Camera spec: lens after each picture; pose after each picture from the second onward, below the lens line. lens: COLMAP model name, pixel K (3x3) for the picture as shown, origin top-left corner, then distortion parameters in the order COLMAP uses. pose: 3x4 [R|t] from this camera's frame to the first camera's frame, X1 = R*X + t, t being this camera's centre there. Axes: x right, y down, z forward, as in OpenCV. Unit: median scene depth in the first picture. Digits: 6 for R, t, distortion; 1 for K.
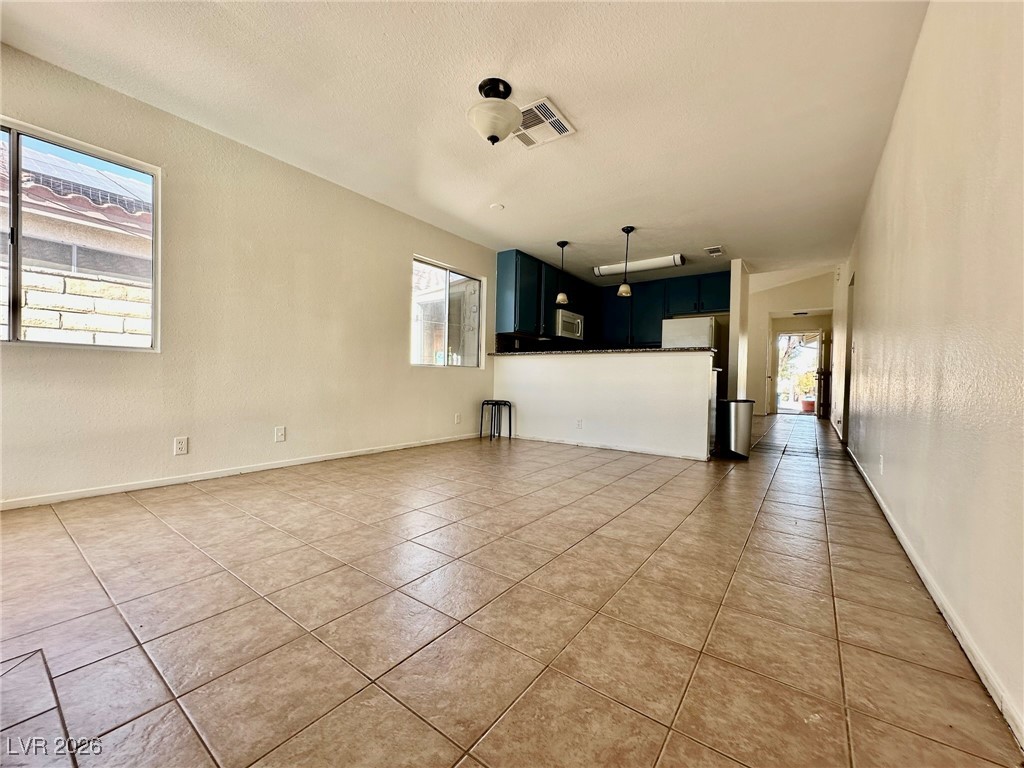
lens RADIAL K [[409.5, 0, 512.0], [0, 409.5, 384.0], [0, 0, 1]] dist [-0.001099, -0.000139]
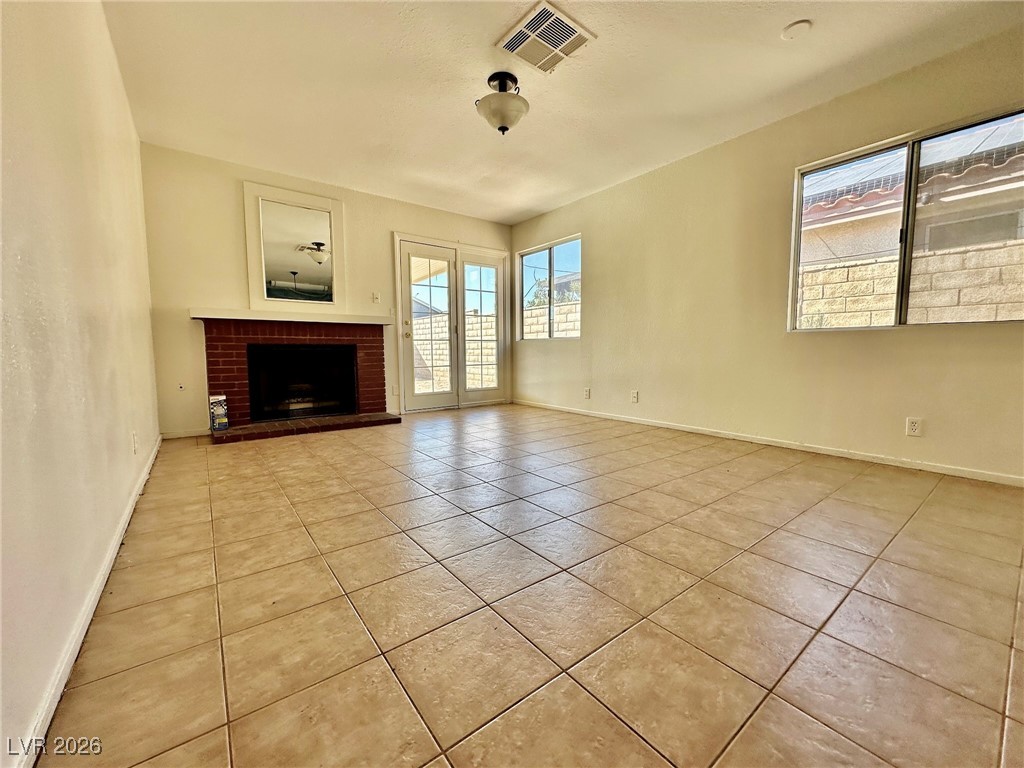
lens RADIAL K [[409.4, 0, 510.9], [0, 409.4, 386.4], [0, 0, 1]] dist [0.010614, -0.000004]
pose [[-0.284073, 0.064465, -0.956633, 1.308177], [-0.016691, 0.997254, 0.072158, 0.005395], [0.958657, 0.036465, -0.282217, 1.700420]]
